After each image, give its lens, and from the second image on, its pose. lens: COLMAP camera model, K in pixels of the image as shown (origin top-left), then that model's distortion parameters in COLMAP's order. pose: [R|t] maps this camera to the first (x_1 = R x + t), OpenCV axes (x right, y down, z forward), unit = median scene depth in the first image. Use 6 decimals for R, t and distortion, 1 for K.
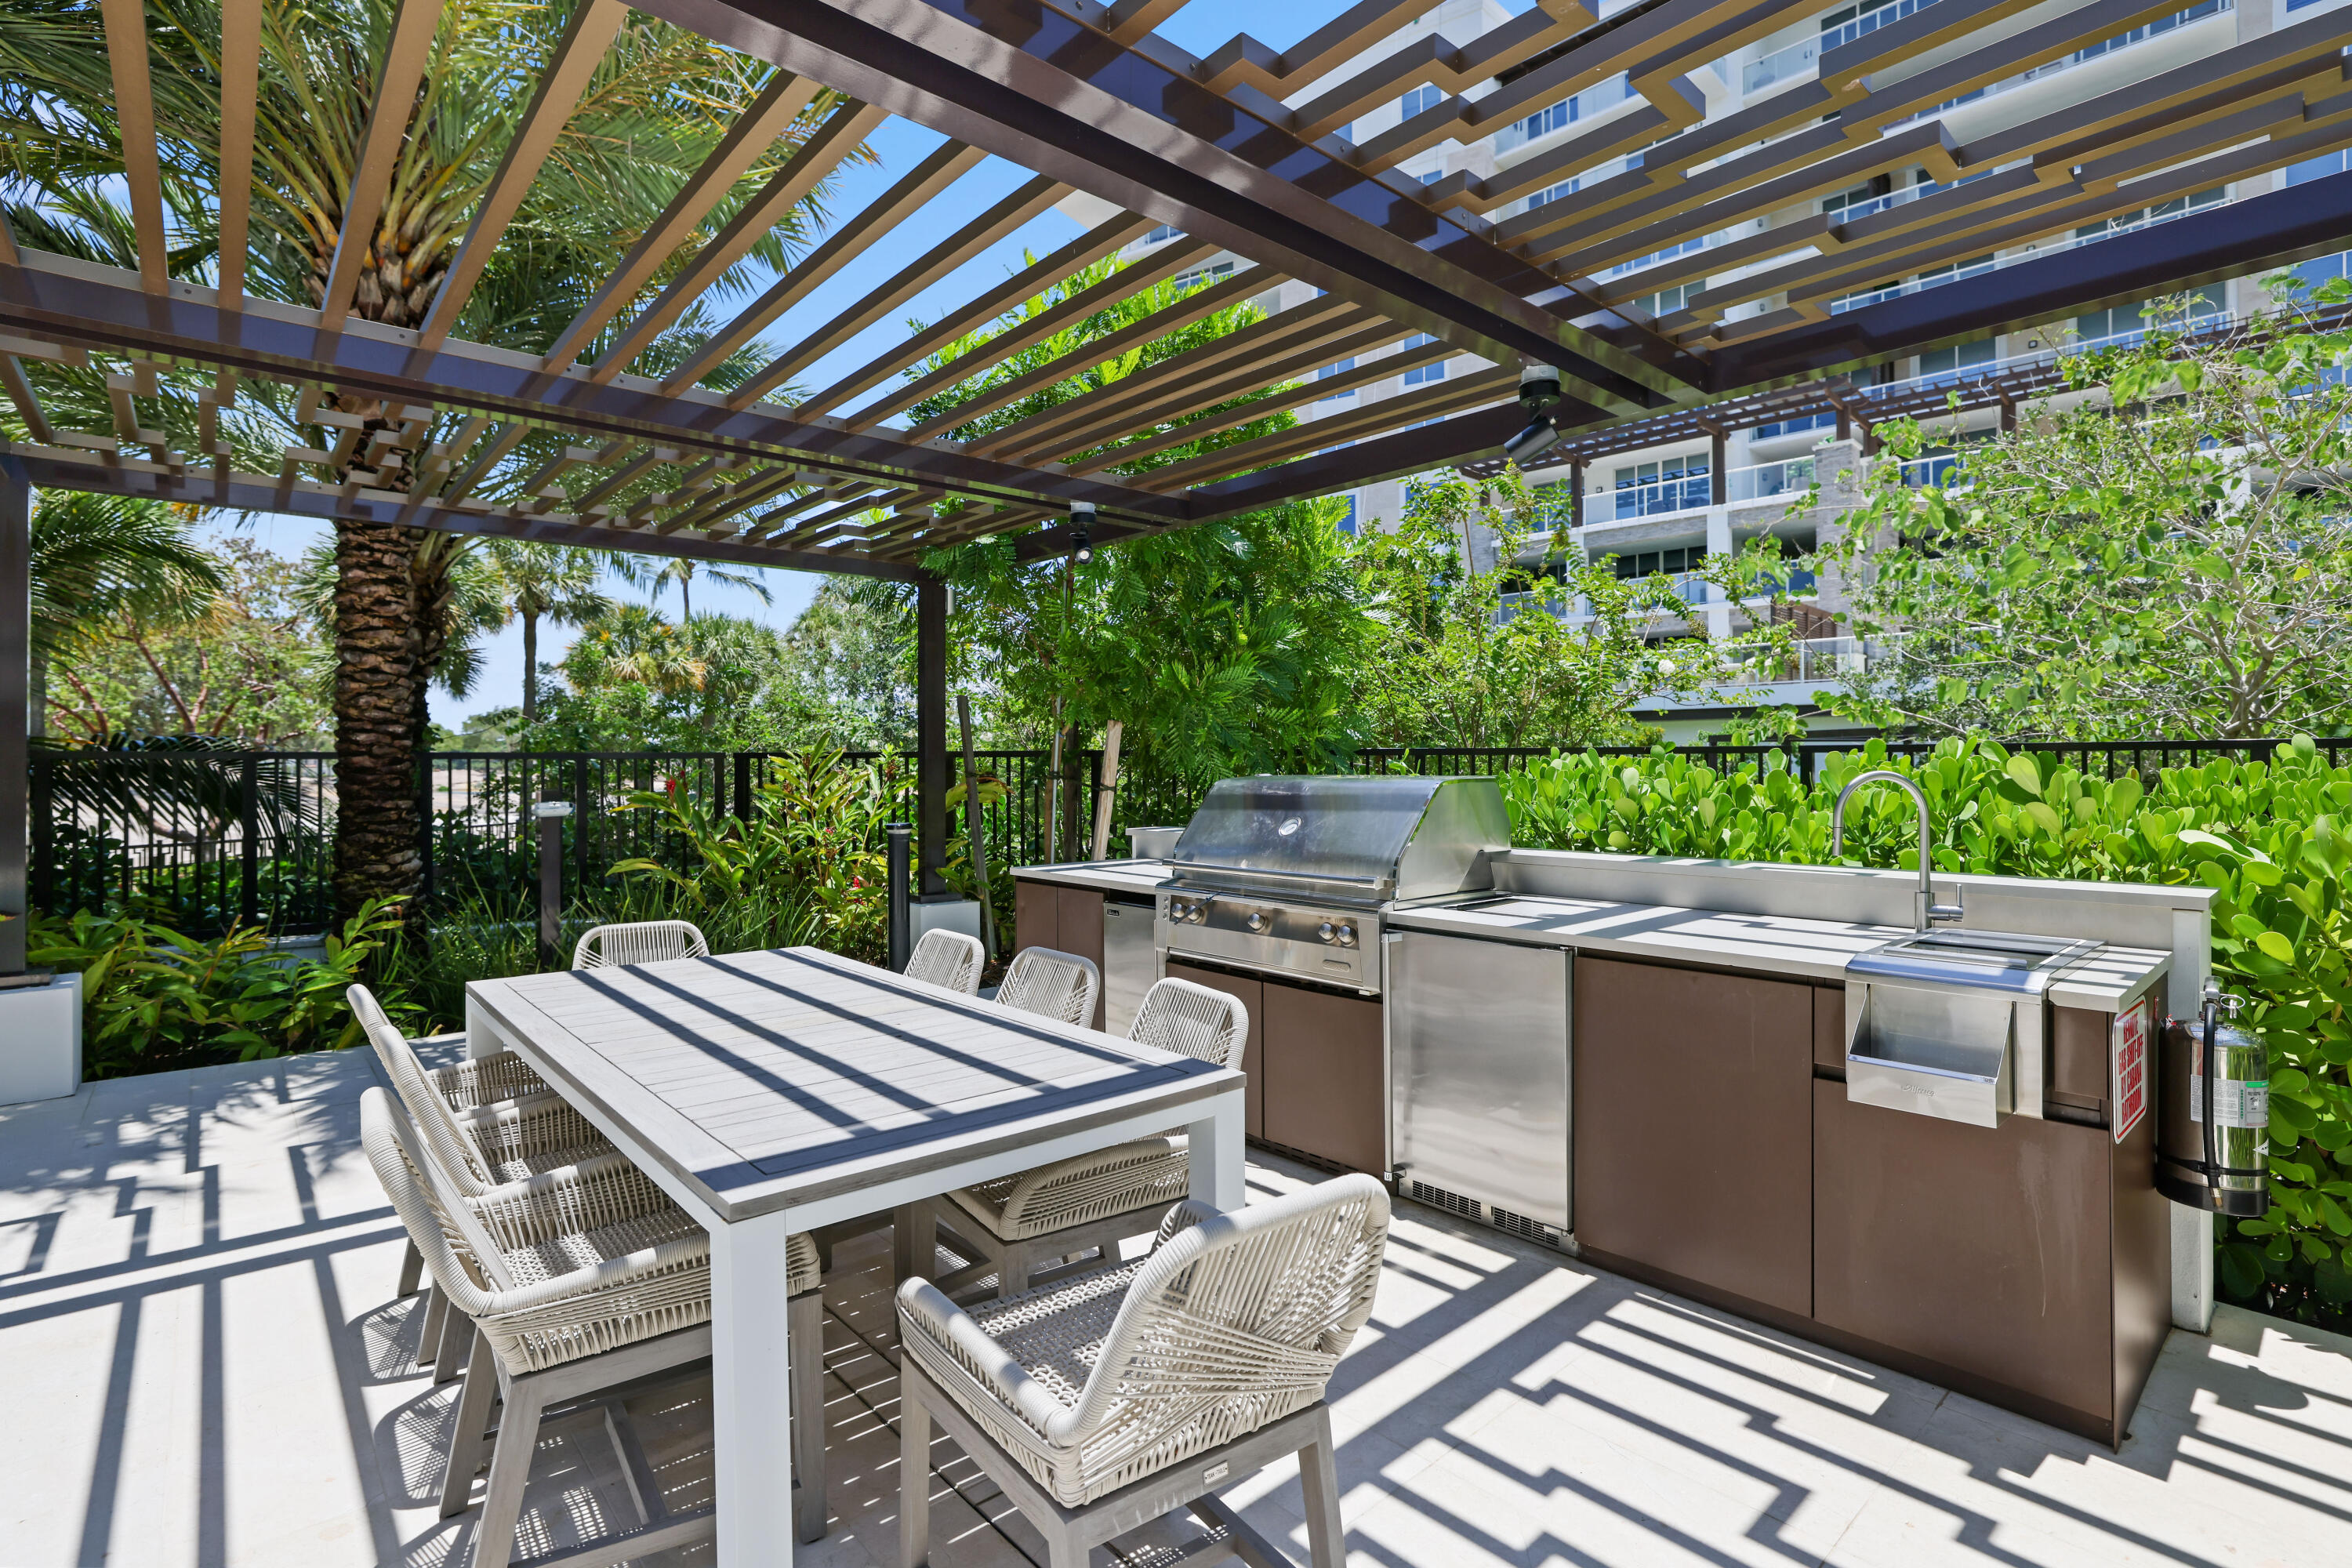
lens RADIAL K [[1104.2, 0, 1176.0], [0, 1104.2, 784.0], [0, 0, 1]] dist [-0.000237, 0.000262]
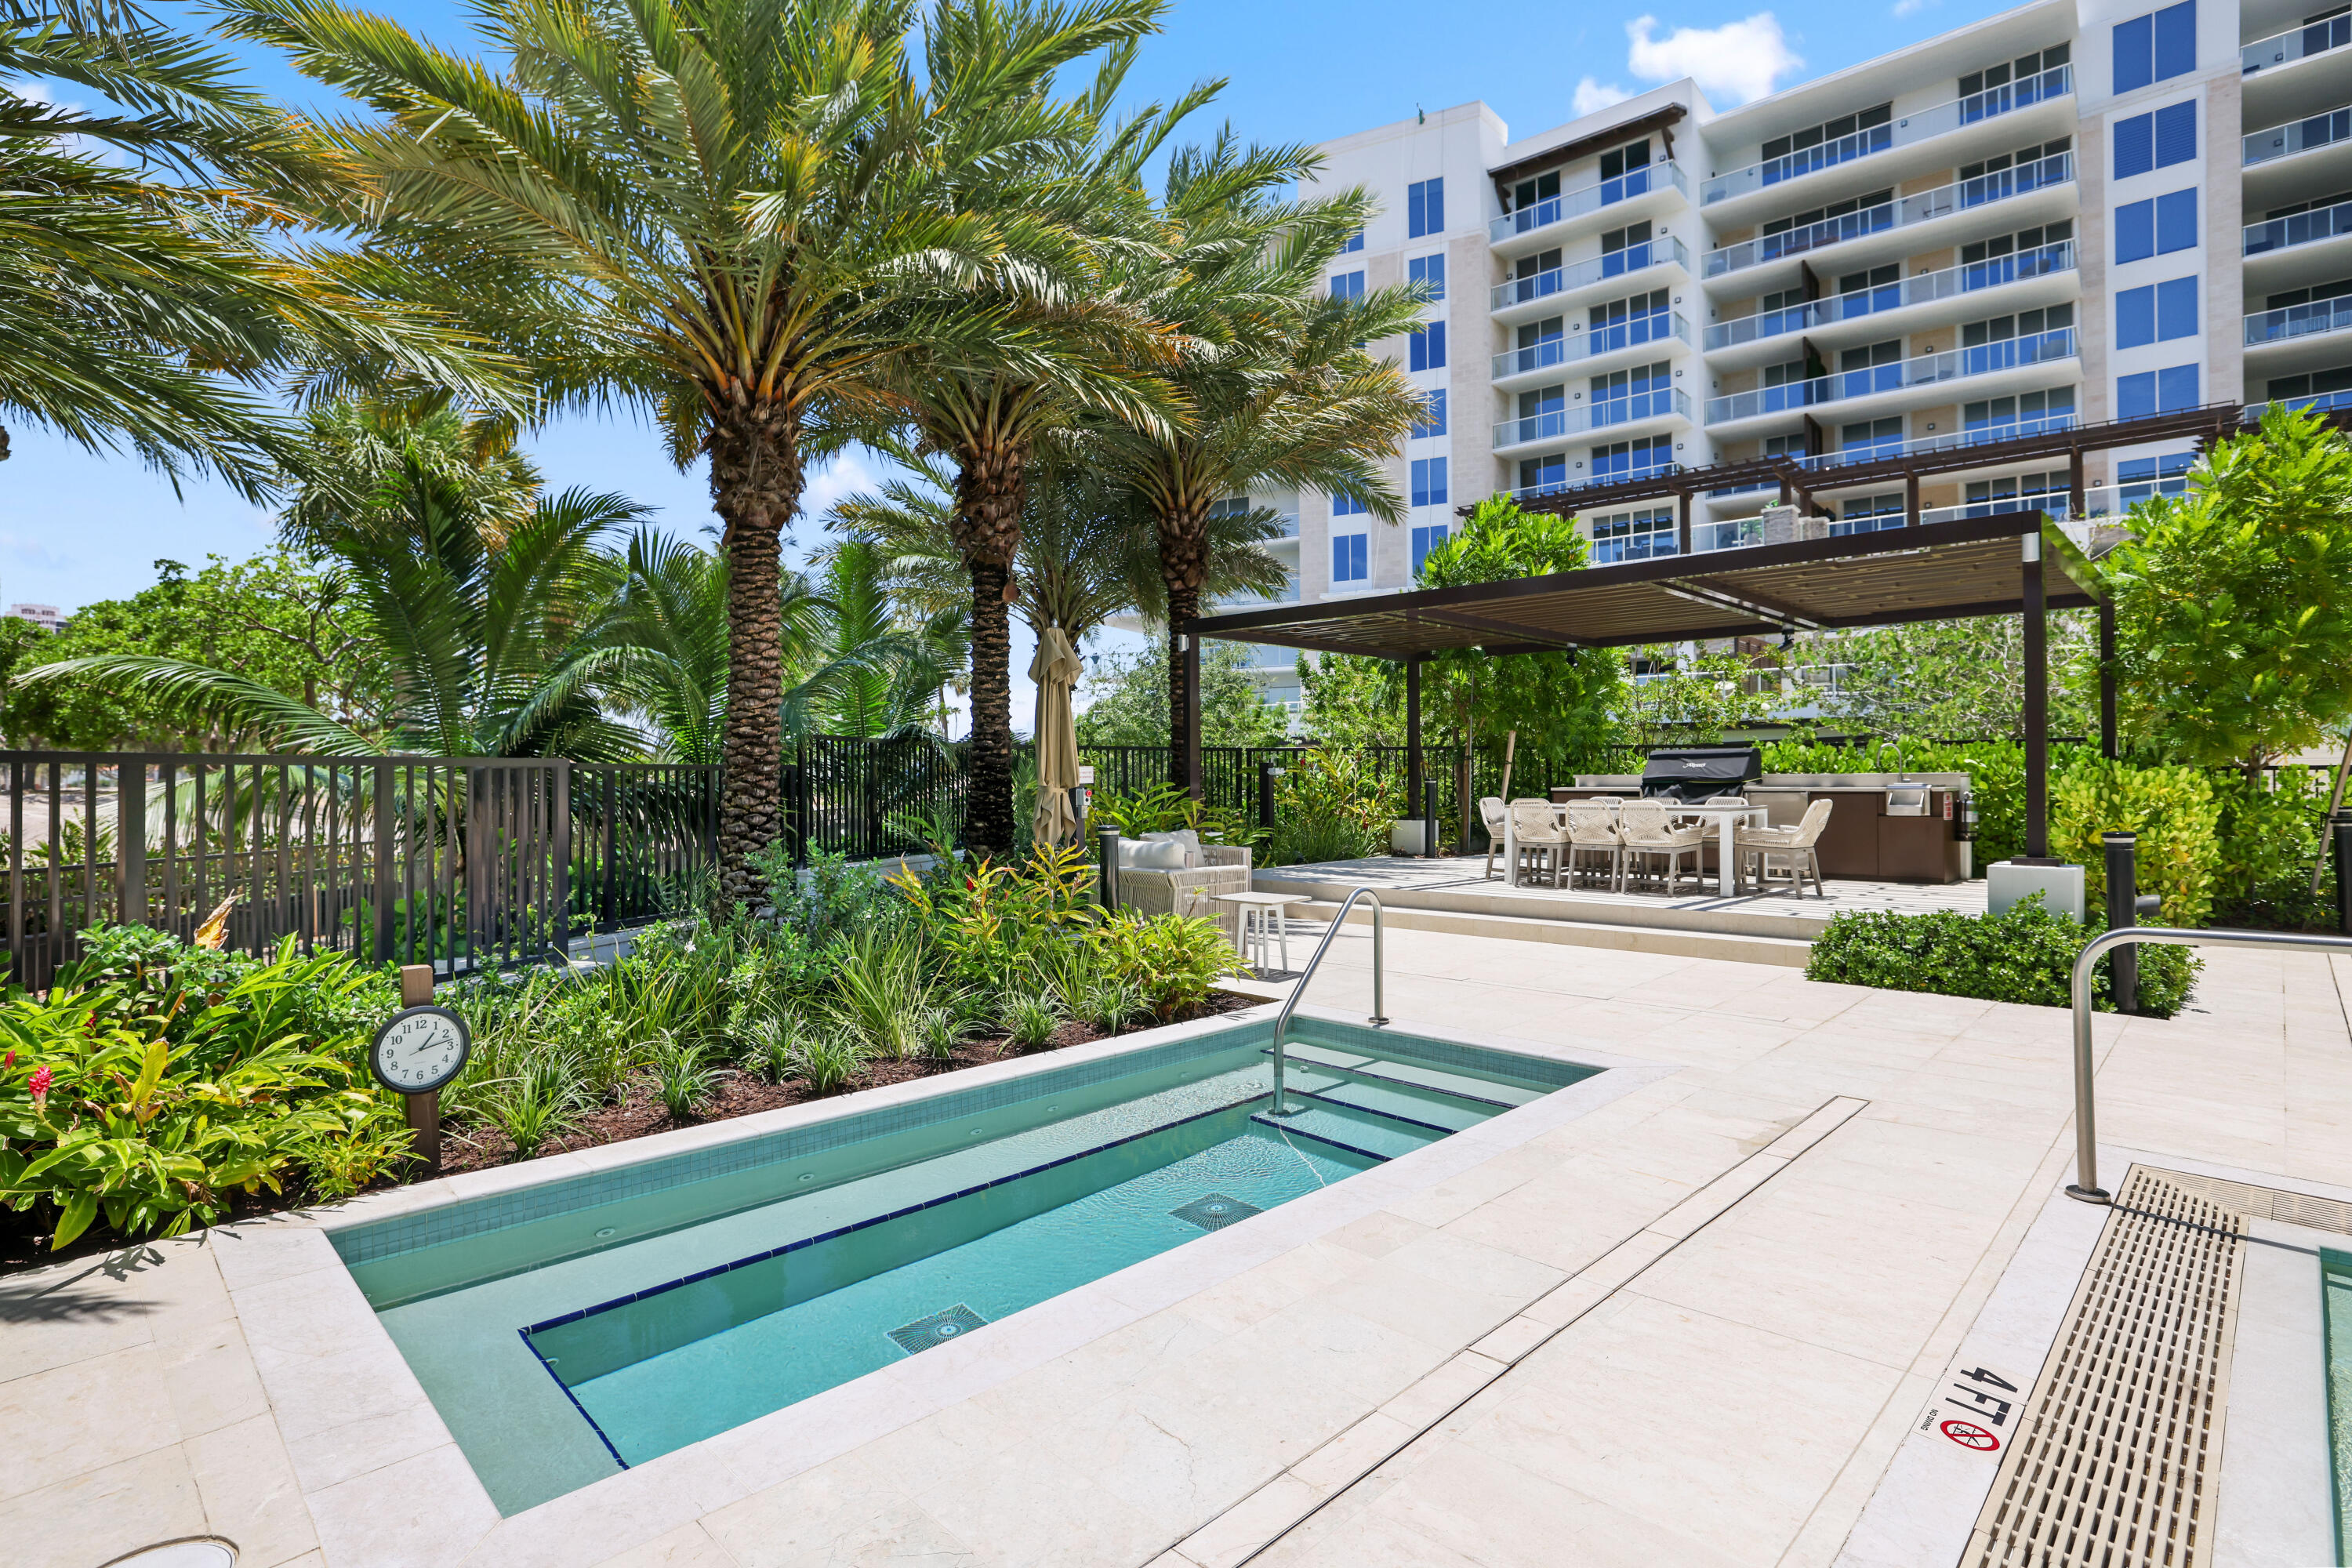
lens RADIAL K [[1195.9, 0, 1176.0], [0, 1195.9, 784.0], [0, 0, 1]] dist [0.003578, 0.000499]
pose [[0.995654, -0.000513, 0.093130, -0.993879], [0.002065, 0.999861, -0.016564, 0.086109], [-0.093109, 0.016684, 0.995516, -1.301063]]
